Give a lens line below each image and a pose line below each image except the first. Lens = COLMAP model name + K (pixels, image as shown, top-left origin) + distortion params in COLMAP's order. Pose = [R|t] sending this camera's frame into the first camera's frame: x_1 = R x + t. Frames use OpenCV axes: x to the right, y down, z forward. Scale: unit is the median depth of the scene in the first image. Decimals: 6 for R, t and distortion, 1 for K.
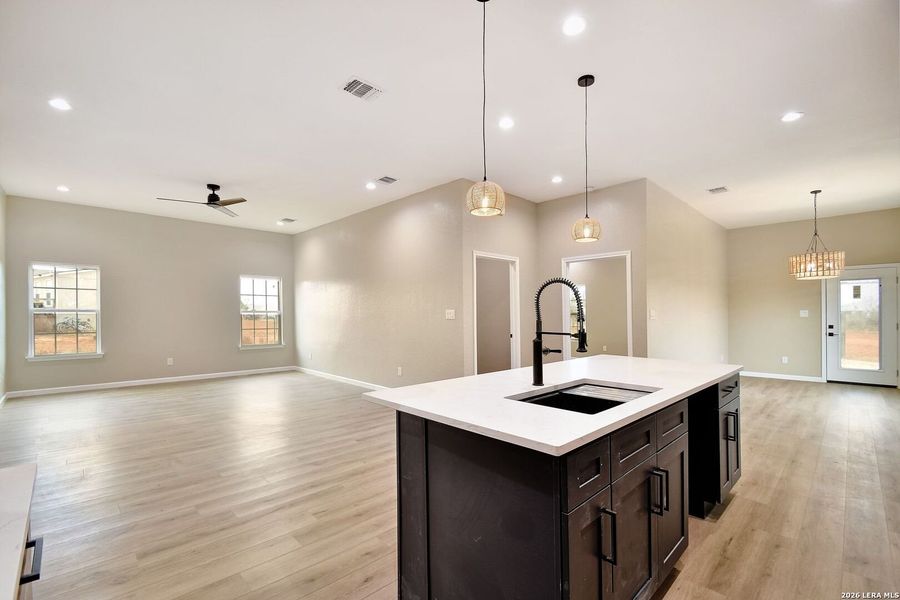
lens RADIAL K [[392.0, 0, 450.8], [0, 392.0, 313.7], [0, 0, 1]] dist [0.000106, -0.000106]
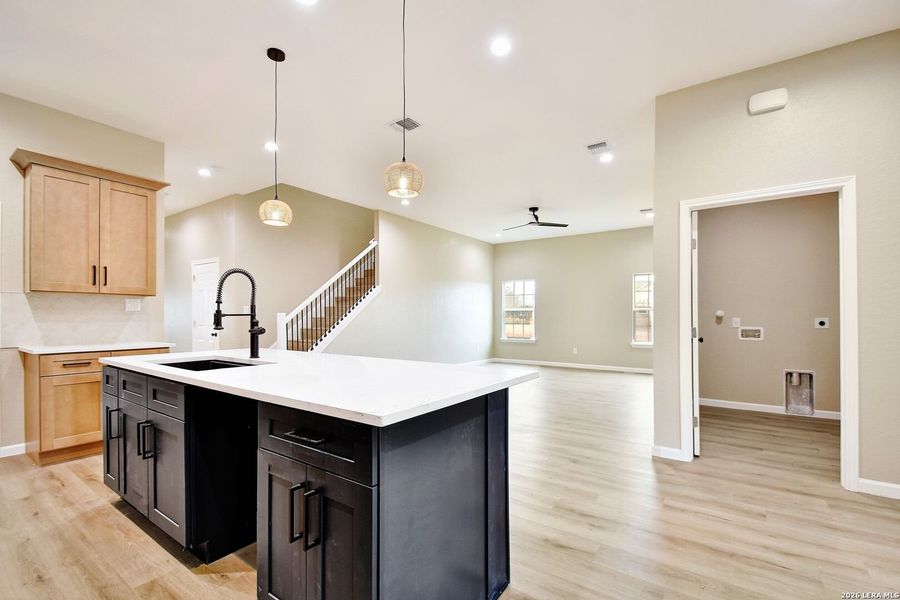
lens RADIAL K [[392.0, 0, 450.8], [0, 392.0, 313.7], [0, 0, 1]] dist [0.000106, -0.000106]
pose [[0.189020, -0.004773, -0.981962, 0.574140], [-0.005128, 0.999970, -0.005848, 0.017748], [0.981960, 0.006140, 0.188990, 0.505904]]
